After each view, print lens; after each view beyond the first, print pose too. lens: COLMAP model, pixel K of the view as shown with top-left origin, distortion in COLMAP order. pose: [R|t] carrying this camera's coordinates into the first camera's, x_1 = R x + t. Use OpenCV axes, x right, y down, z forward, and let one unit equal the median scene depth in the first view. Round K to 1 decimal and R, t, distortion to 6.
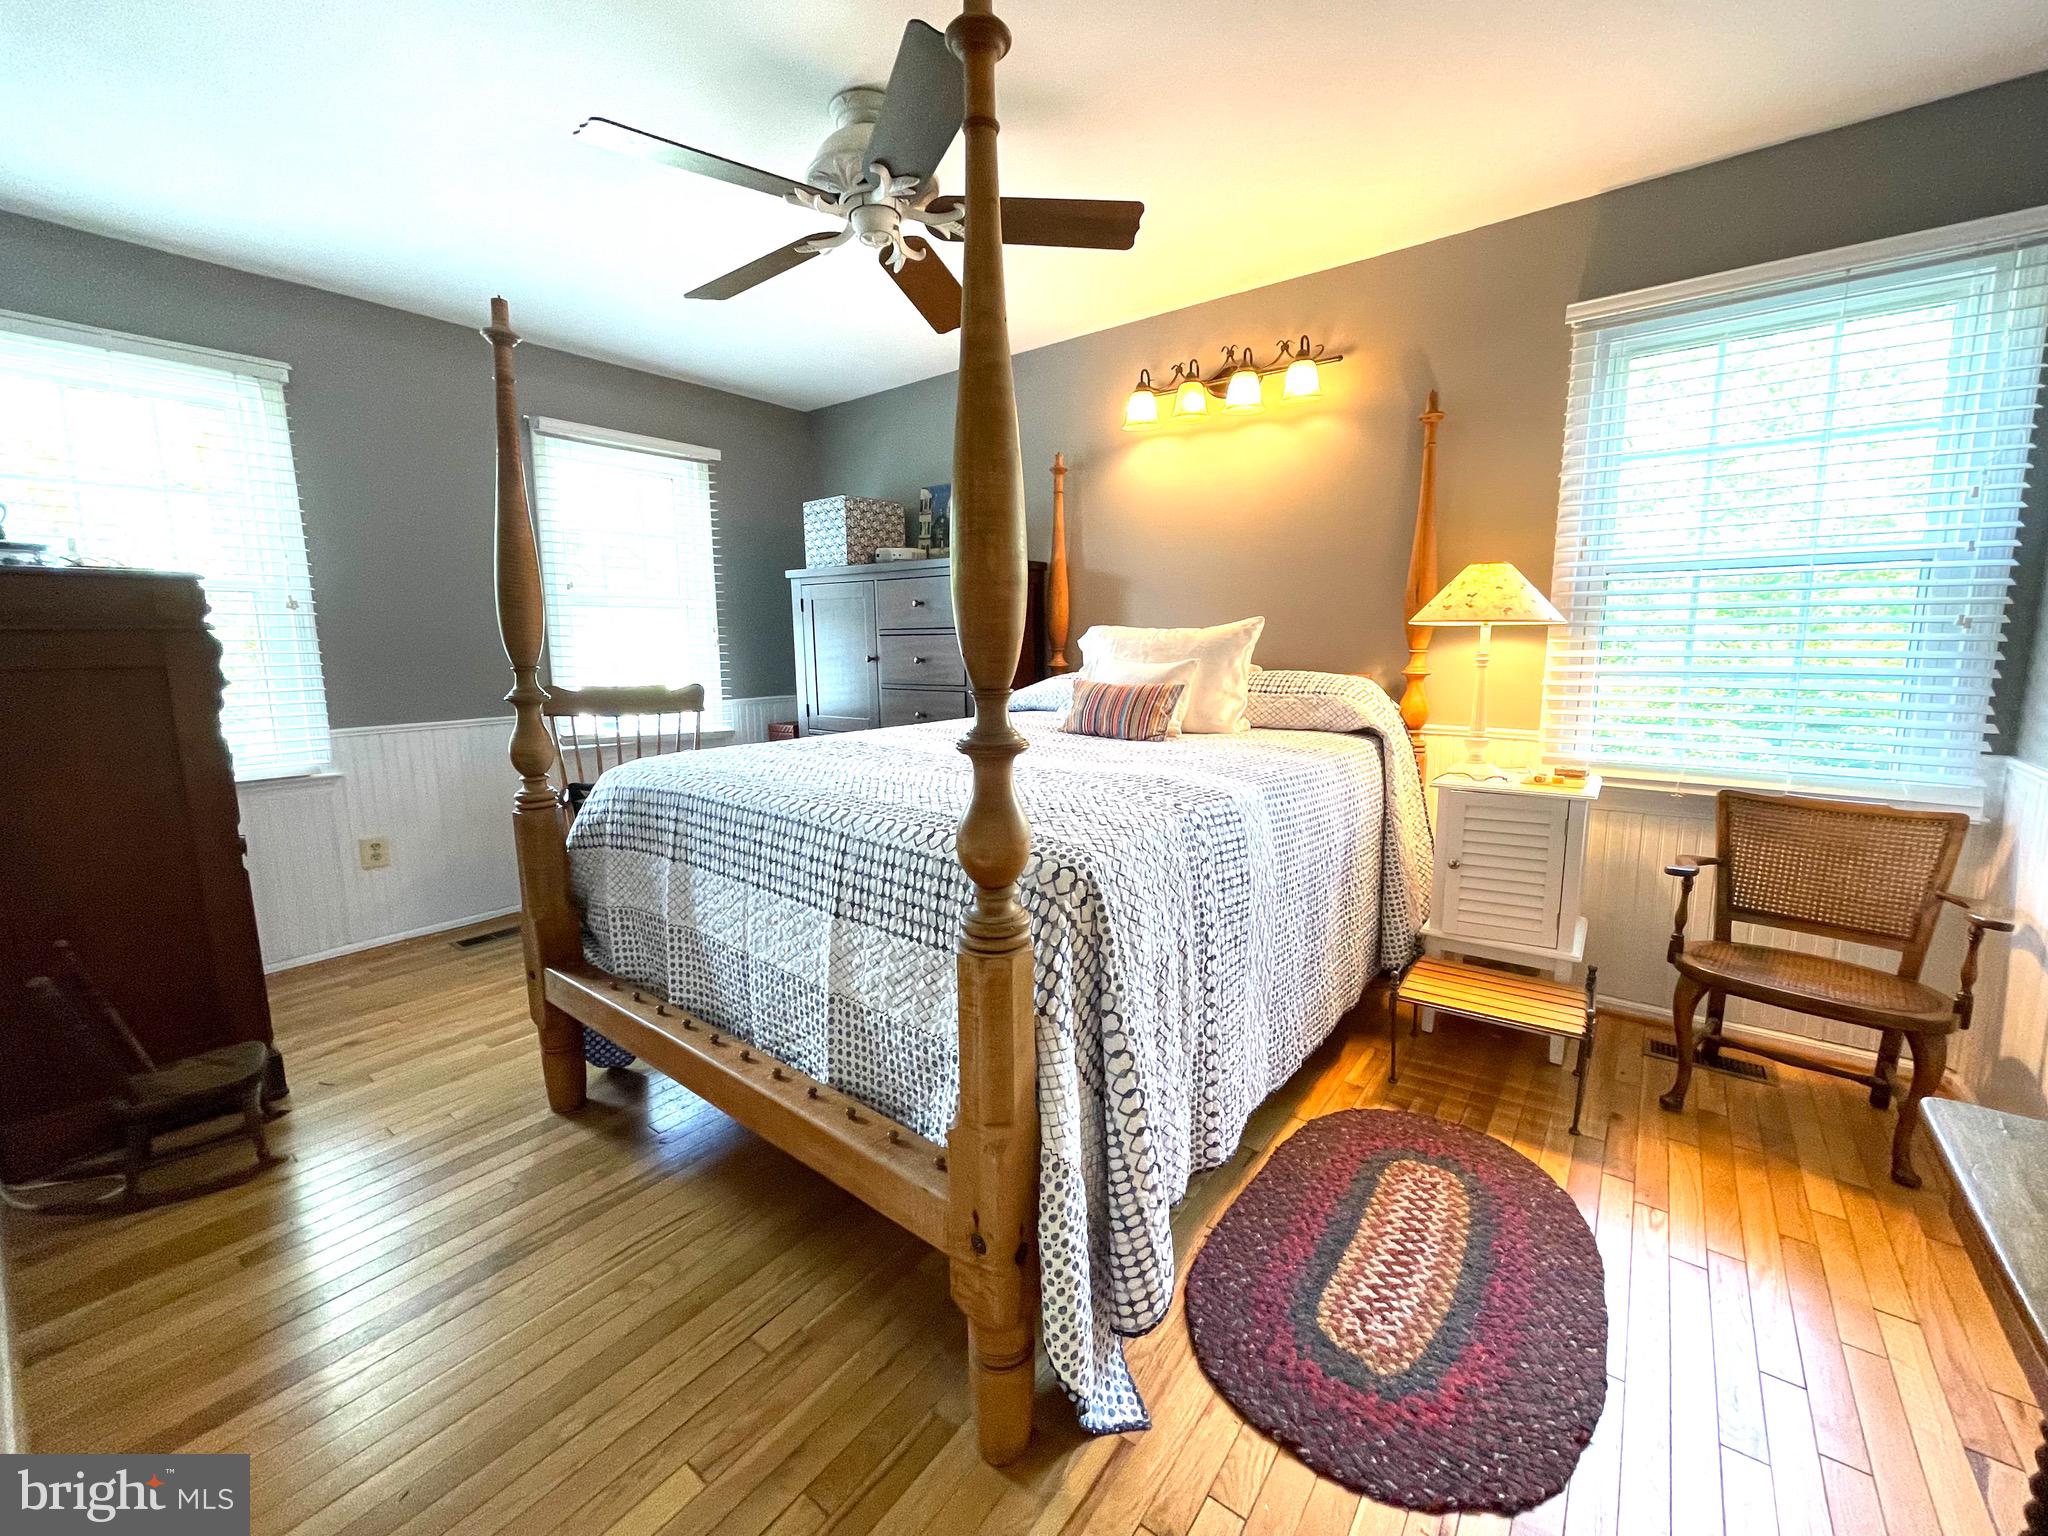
lens RADIAL K [[824.5, 0, 1021.7], [0, 824.5, 756.7], [0, 0, 1]] dist [-0.001201, -0.000772]
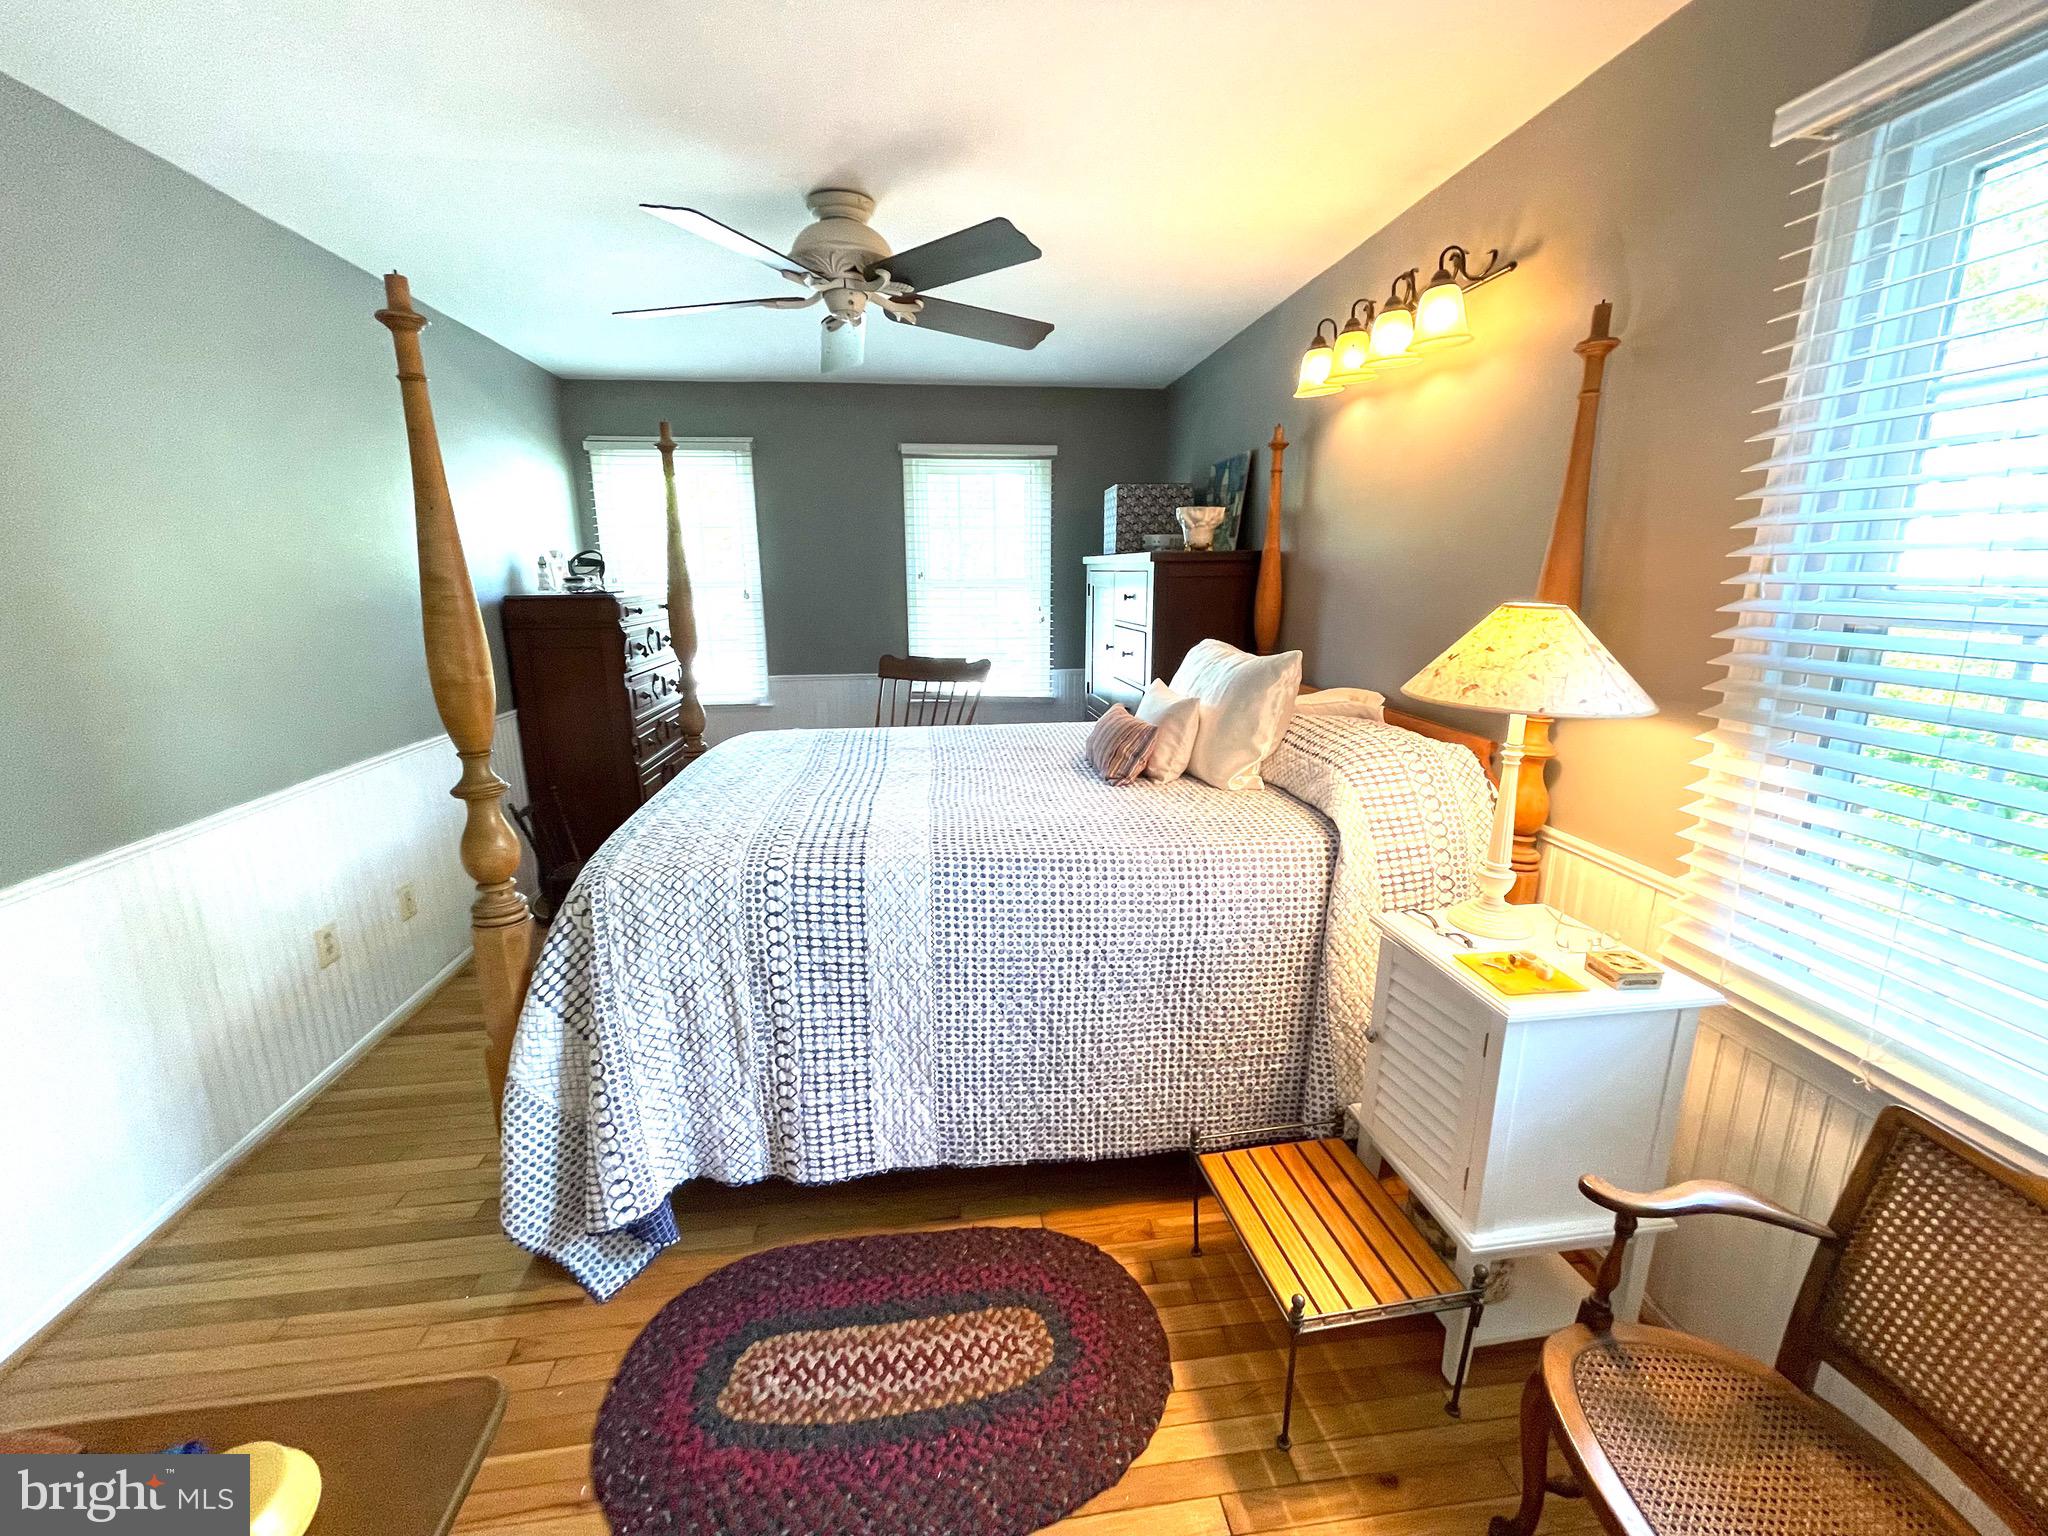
lens RADIAL K [[824.5, 0, 1016.5], [0, 824.5, 759.6], [0, 0, 1]] dist [-0.001201, -0.000772]
pose [[0.706442, 0.163556, -0.688614, 0.856187], [-0.104071, 0.986362, 0.127511, -0.183292], [0.700078, -0.018414, 0.713829, 0.325290]]
